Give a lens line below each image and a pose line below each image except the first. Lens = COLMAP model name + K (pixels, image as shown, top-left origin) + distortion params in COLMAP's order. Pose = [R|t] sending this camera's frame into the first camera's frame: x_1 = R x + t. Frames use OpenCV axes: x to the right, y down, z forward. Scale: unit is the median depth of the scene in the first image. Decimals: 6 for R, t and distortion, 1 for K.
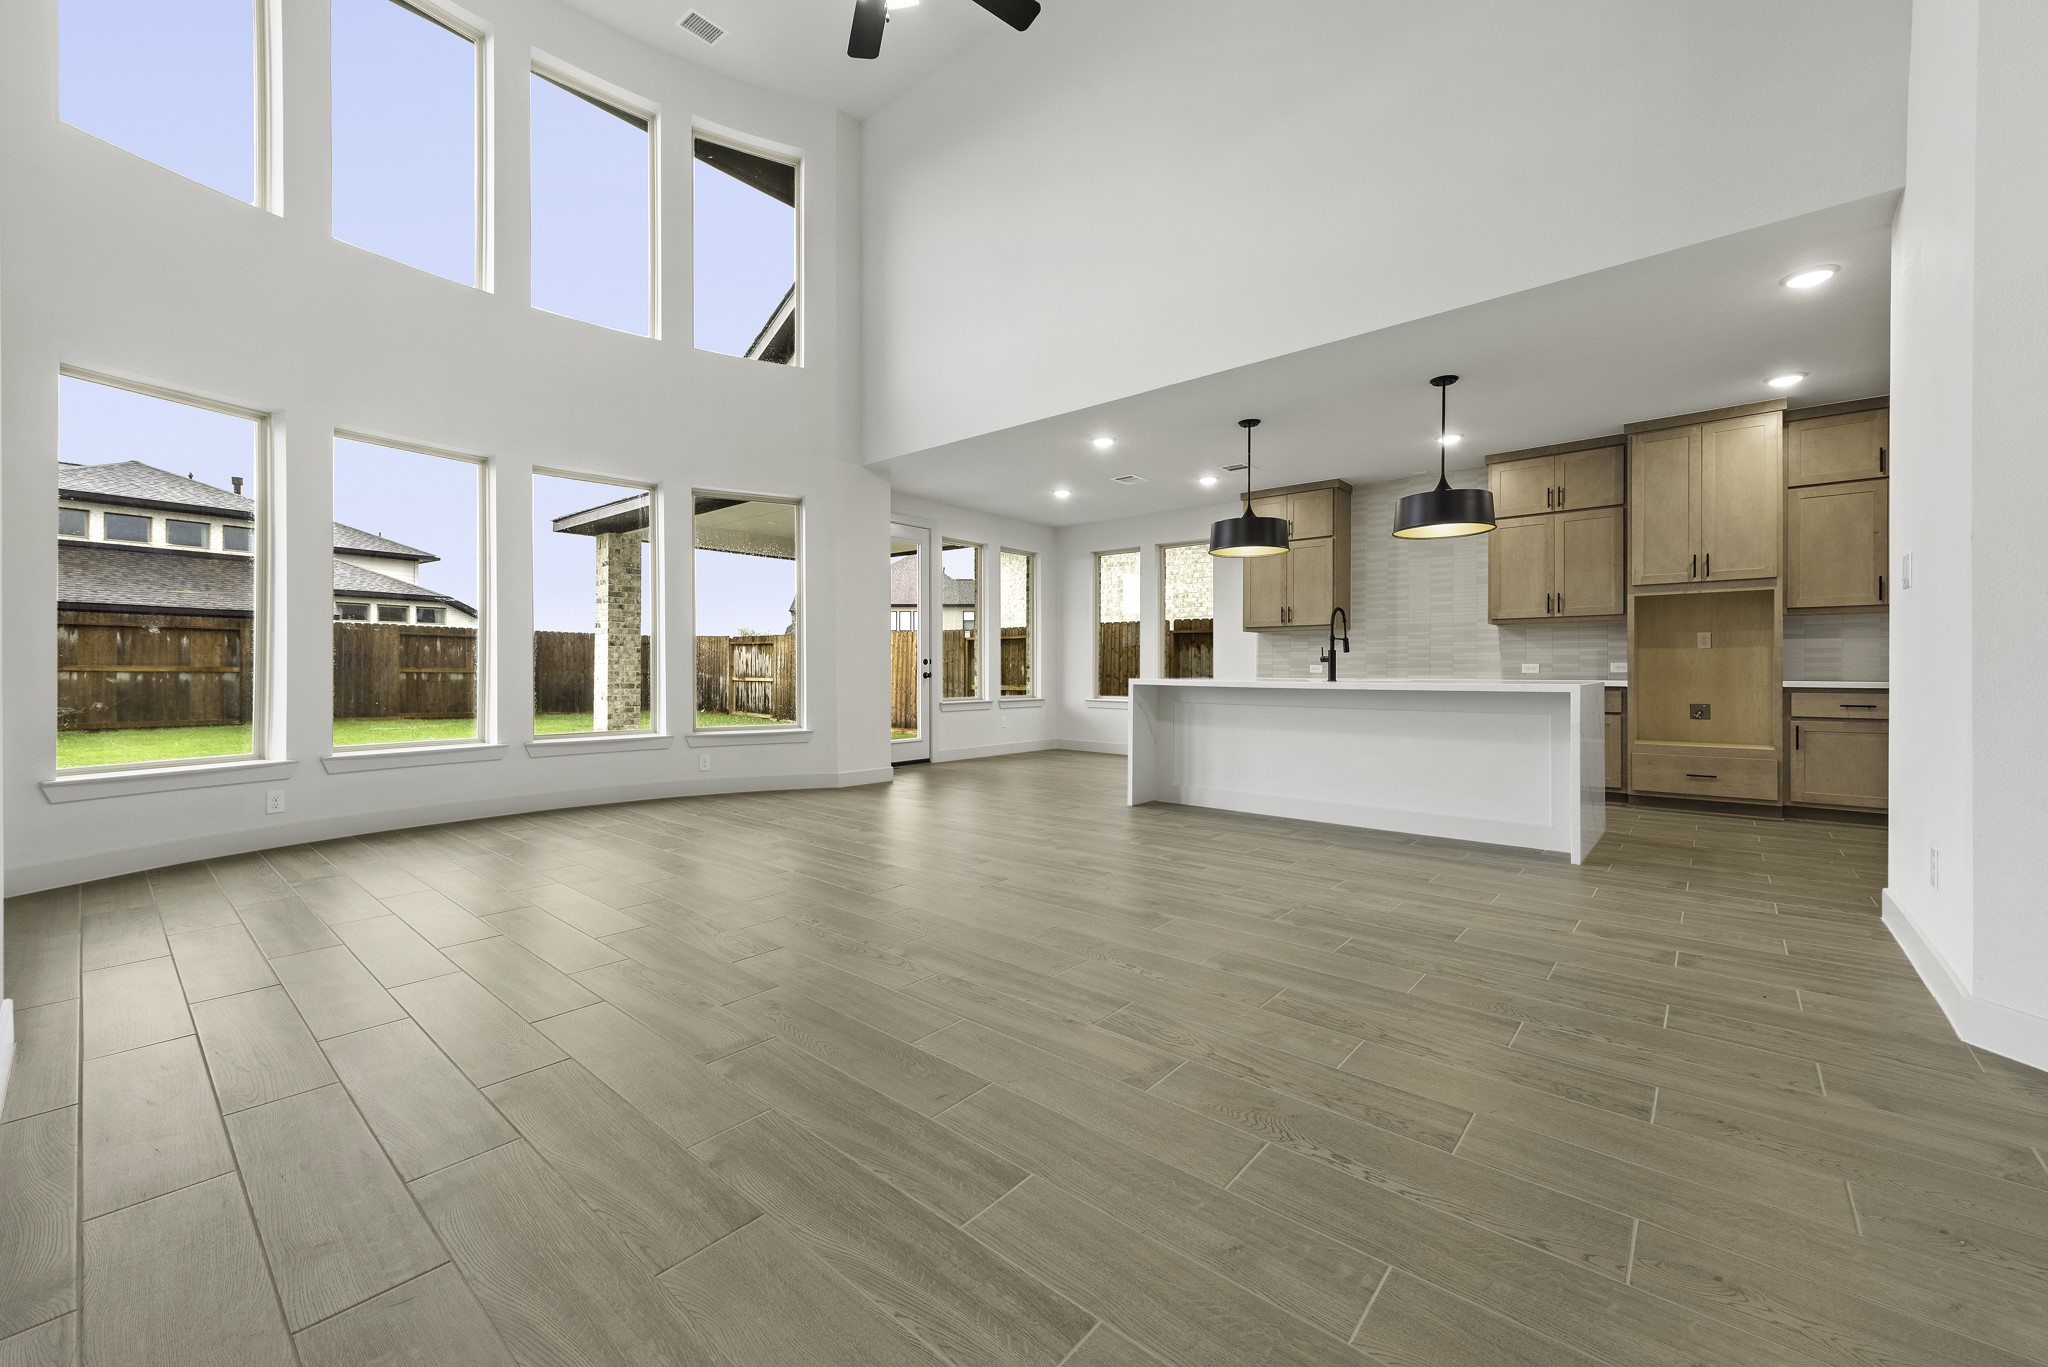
lens RADIAL K [[810.8, 0, 1017.1], [0, 810.8, 678.8], [0, 0, 1]] dist [0.005957, -0.002034]
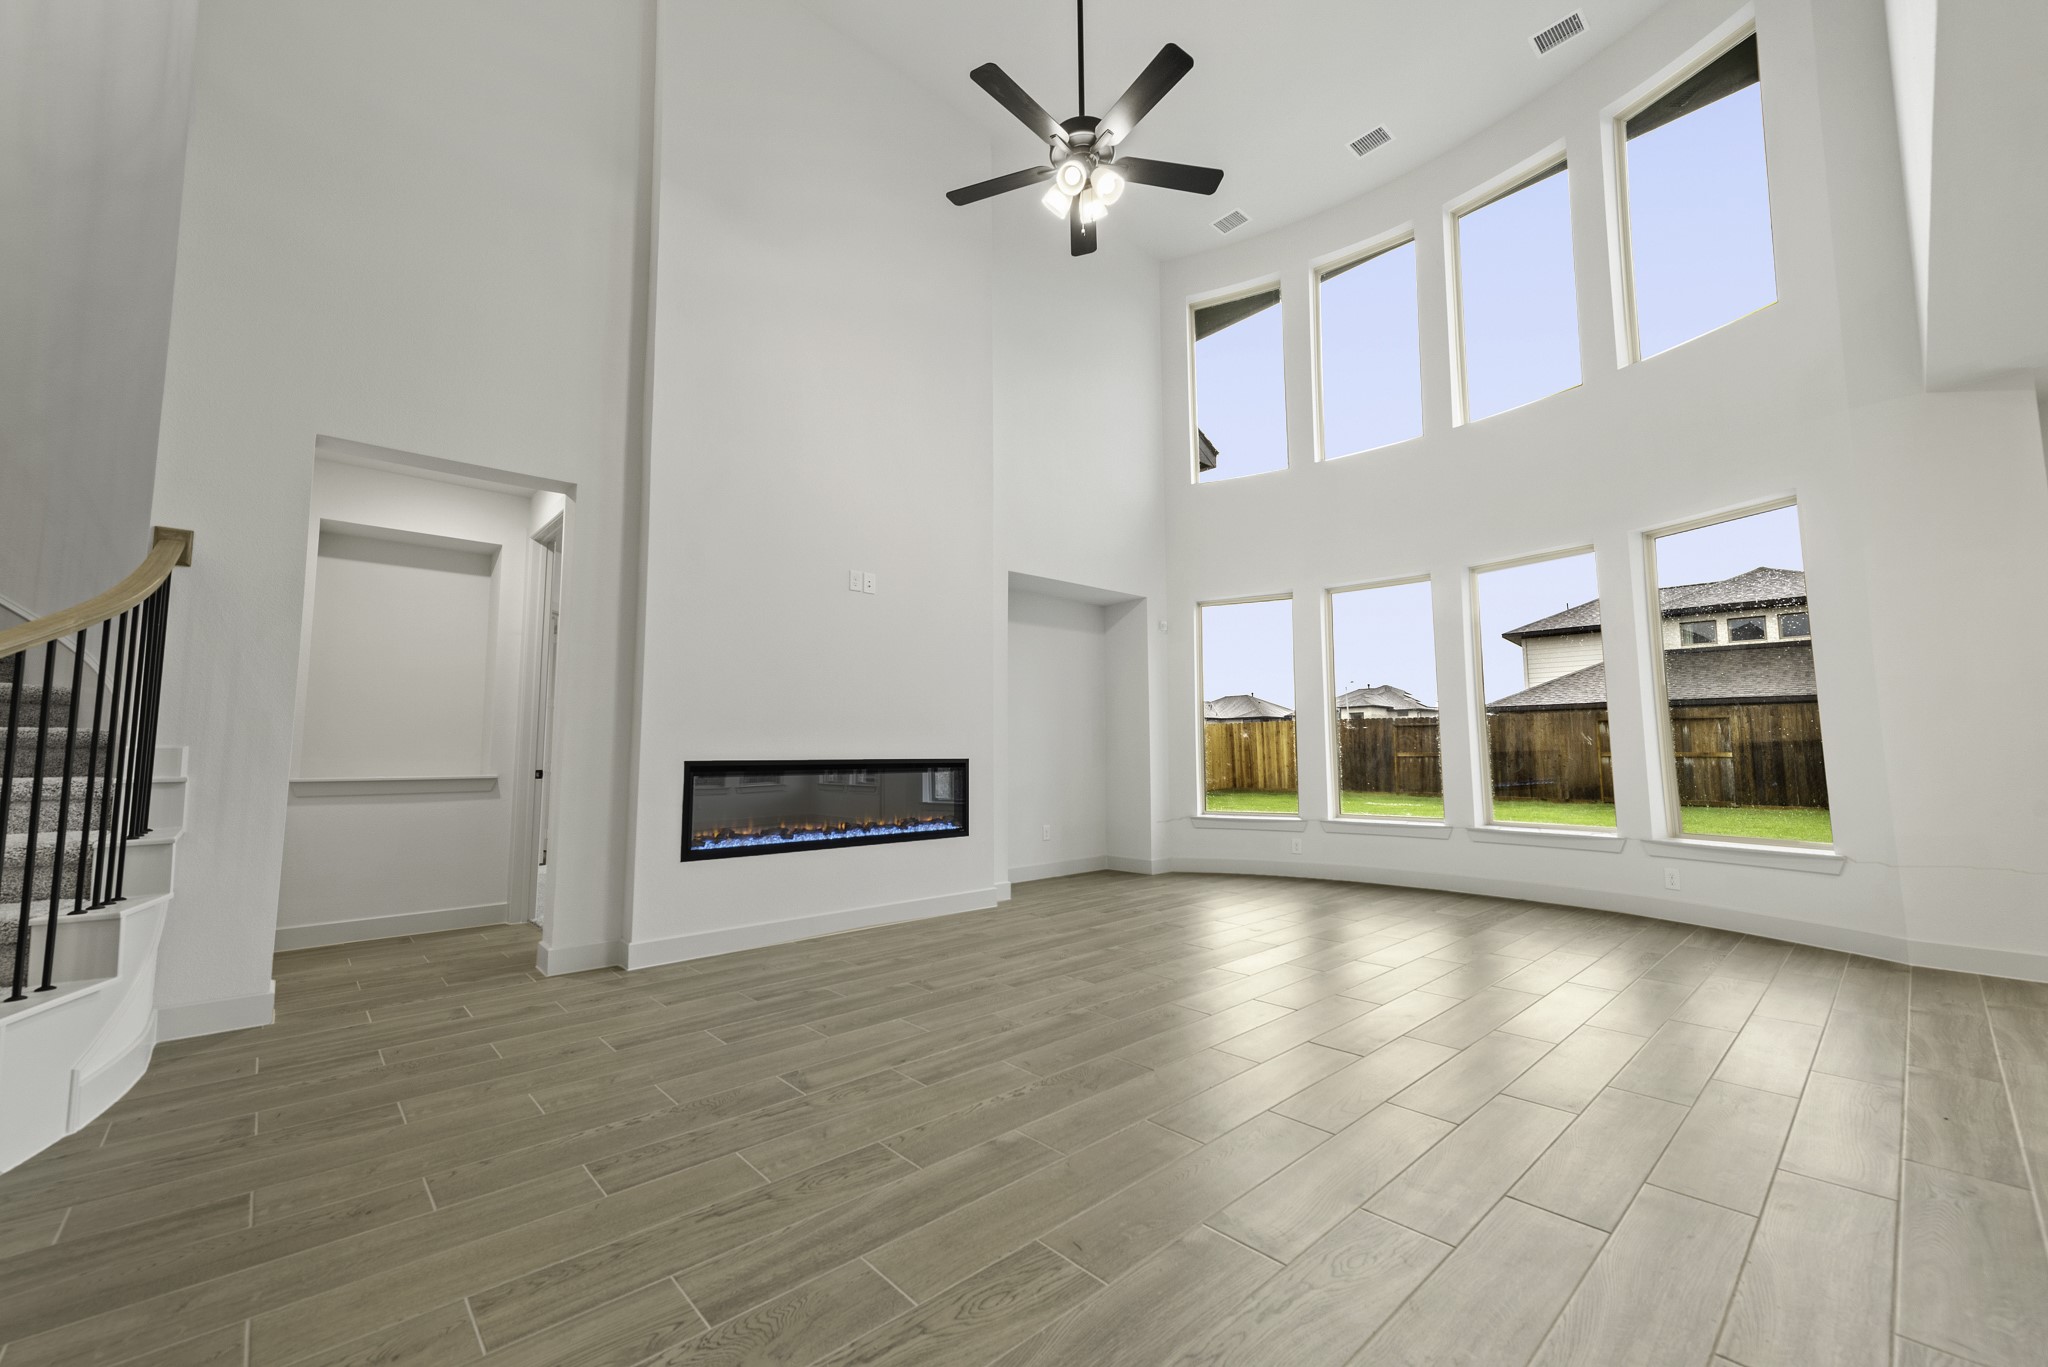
lens RADIAL K [[810.8, 0, 1019.0], [0, 810.8, 678.0], [0, 0, 1]] dist [0.005957, -0.002034]
pose [[-0.122816, -0.095273, -0.987846, 1.170852], [-0.007722, 0.995443, -0.095046, -0.018762], [0.992399, -0.004045, -0.122992, 1.221191]]
